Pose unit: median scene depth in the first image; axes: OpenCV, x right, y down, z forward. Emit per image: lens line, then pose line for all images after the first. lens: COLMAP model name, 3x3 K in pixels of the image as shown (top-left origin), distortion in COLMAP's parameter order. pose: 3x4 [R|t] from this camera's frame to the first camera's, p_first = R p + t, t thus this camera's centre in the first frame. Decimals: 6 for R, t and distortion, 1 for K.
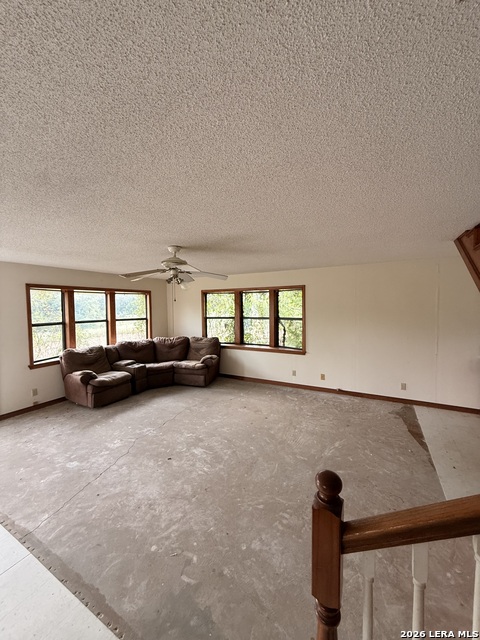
lens RADIAL K [[254.9, 0, 239.0], [0, 254.9, 319.3], [0, 0, 1]] dist [0.000221, 0.000482]
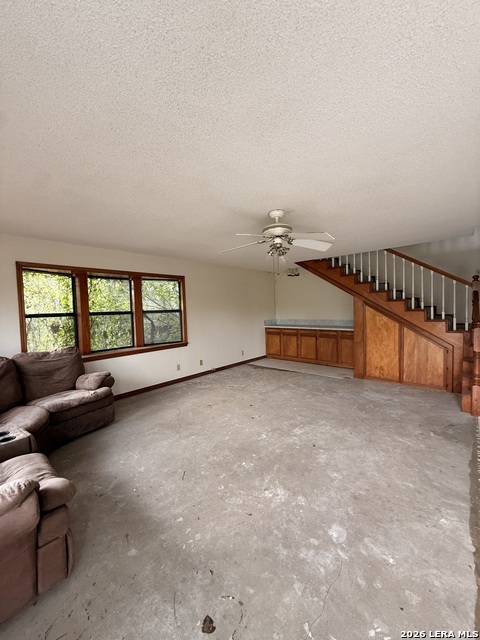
lens RADIAL K [[254.9, 0, 239.2], [0, 254.9, 318.8], [0, 0, 1]] dist [0.000221, 0.000482]
pose [[0.226067, -0.035817, 0.973453, -0.786494], [0.076670, 0.996878, 0.018874, 0.035063], [-0.971090, 0.070368, 0.228107, 0.661850]]
